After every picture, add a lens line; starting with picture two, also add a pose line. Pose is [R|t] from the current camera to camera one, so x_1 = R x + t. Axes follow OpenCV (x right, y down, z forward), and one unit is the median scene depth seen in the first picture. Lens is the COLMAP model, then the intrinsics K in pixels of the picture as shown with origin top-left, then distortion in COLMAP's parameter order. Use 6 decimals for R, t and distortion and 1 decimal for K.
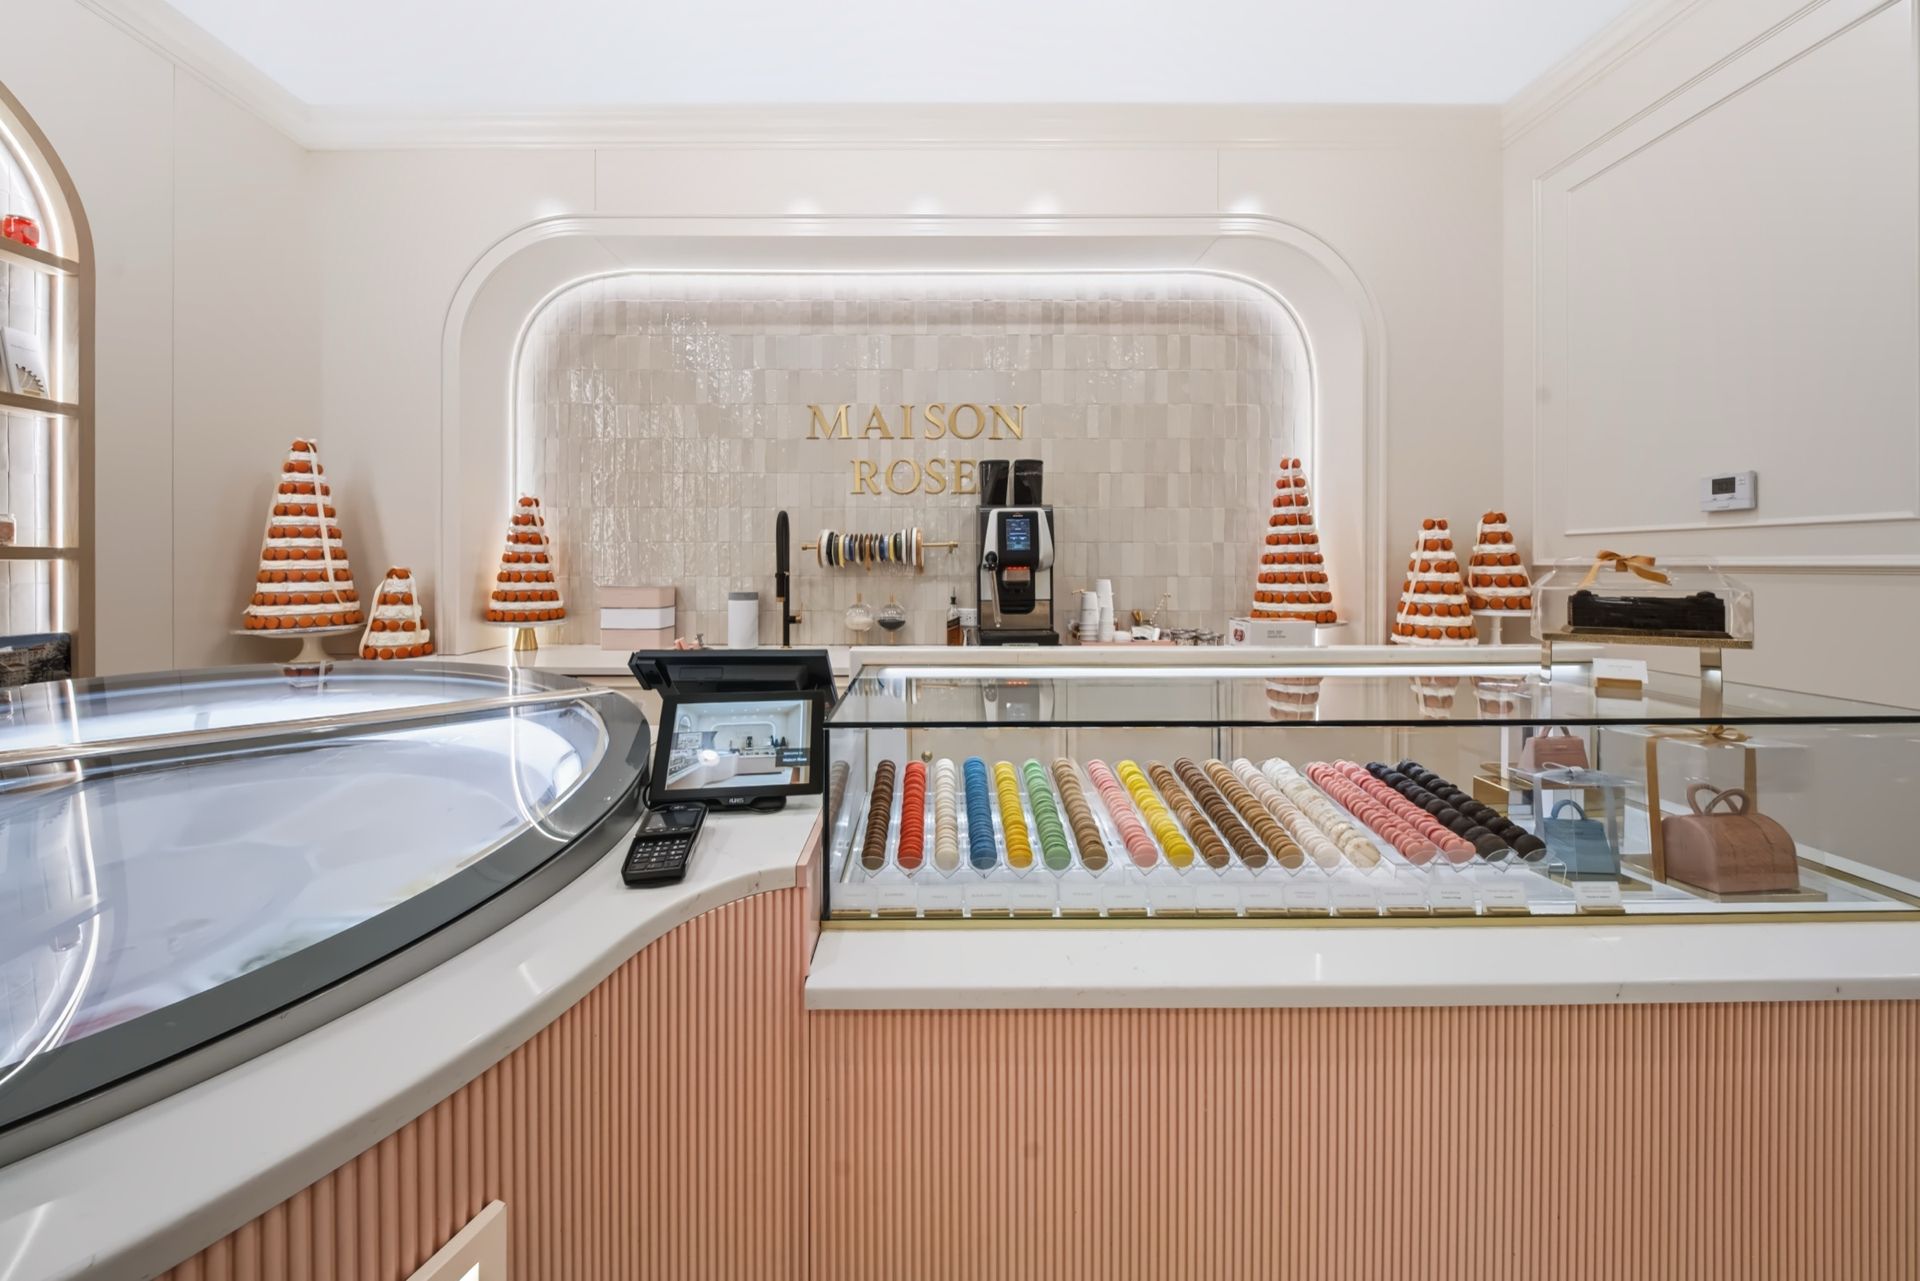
lens RADIAL K [[2705.9, 0, 962.5], [0, 2705.9, 603.6], [0, 0, 1]] dist [-0.003298, -0.037932]
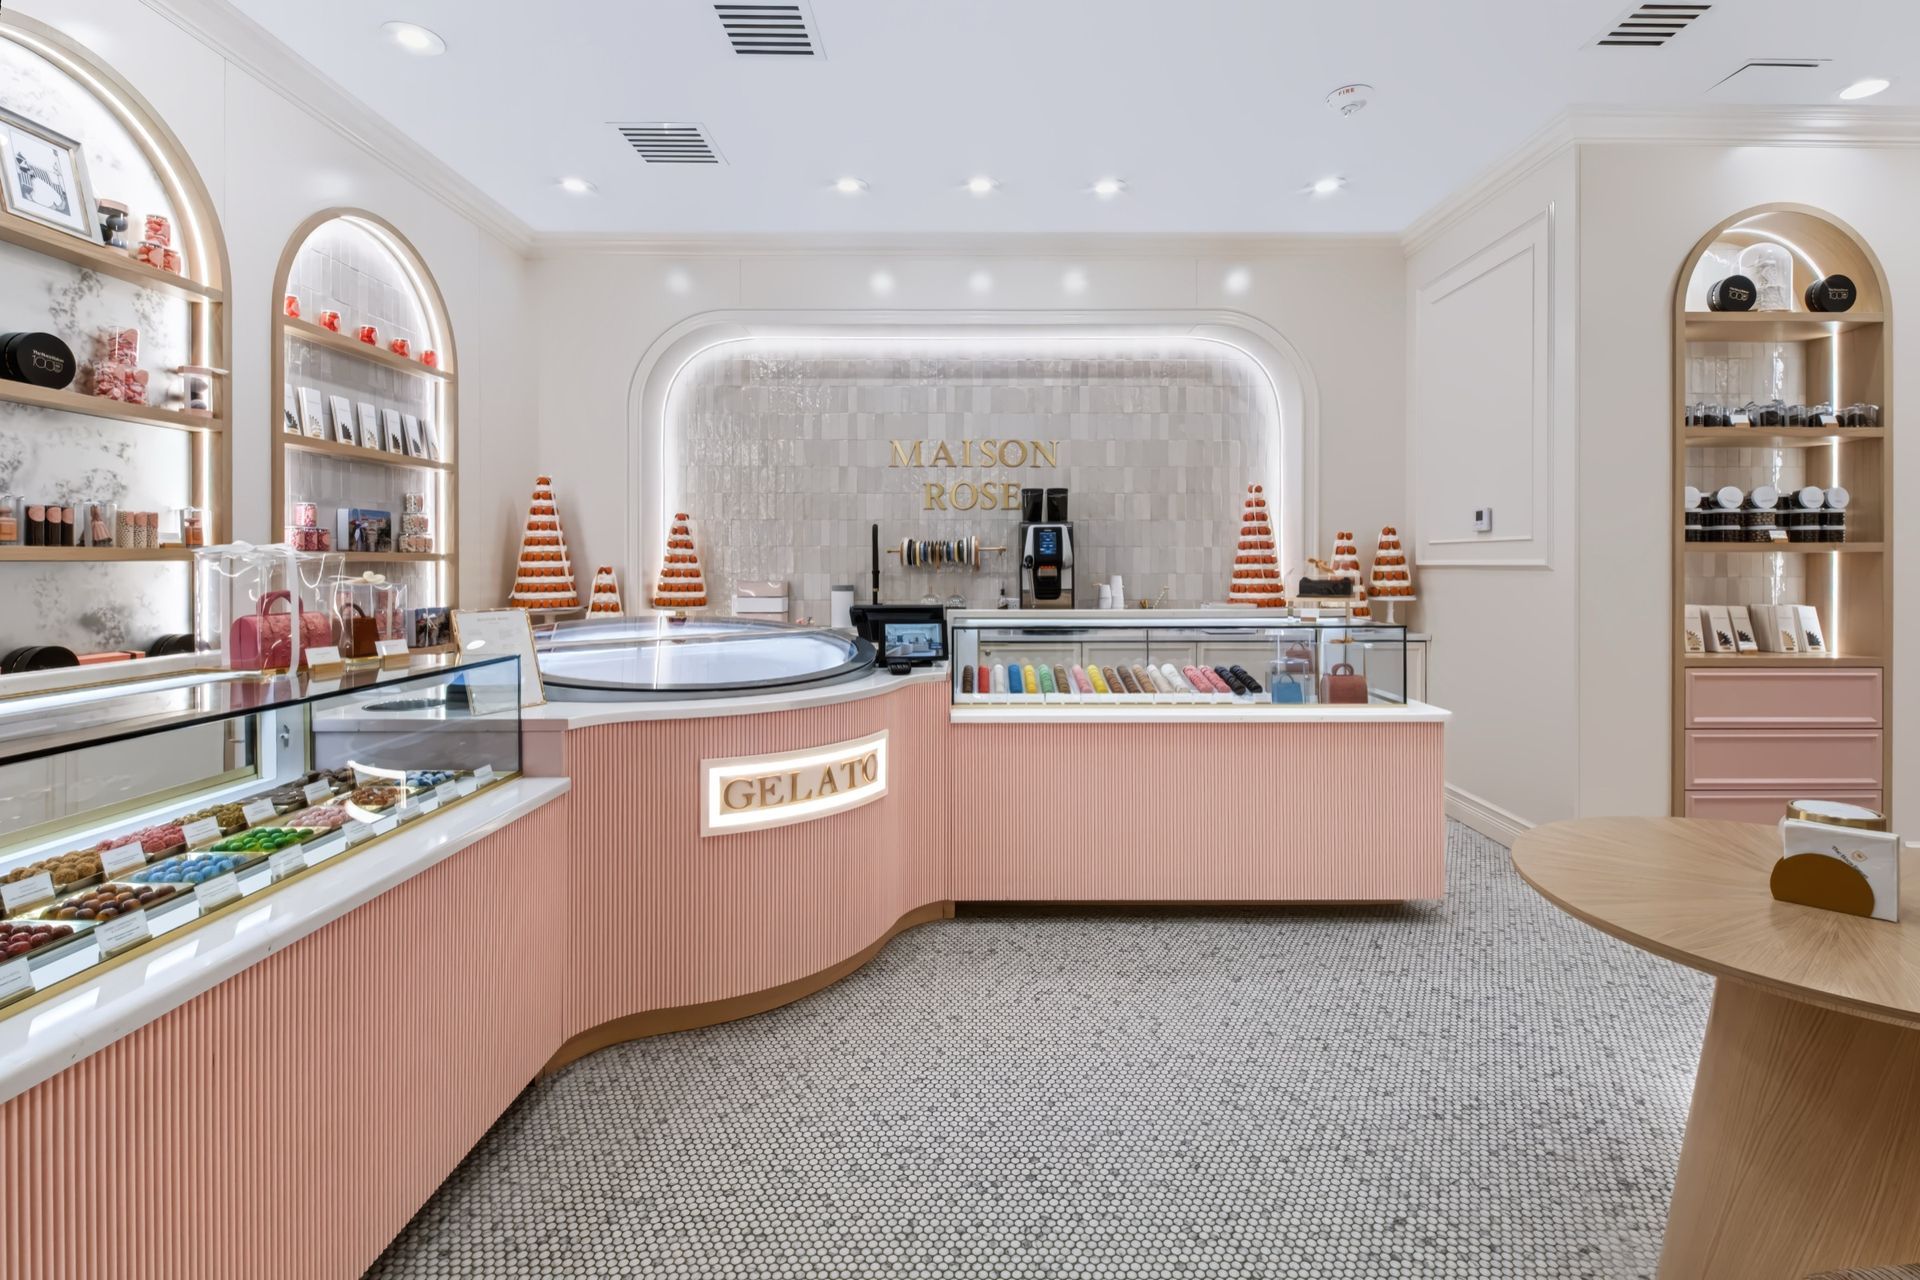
lens RADIAL K [[2705.9, 0, 962.5], [0, 2705.9, 603.1], [0, 0, 1]] dist [-0.003298, -0.037932]
pose [[0.999835, 0.000688, -0.018146, 0.001049], [-0.000687, 1.000000, 0.000101, 0.004604], [0.018146, -0.000089, 0.999835, -0.331746]]
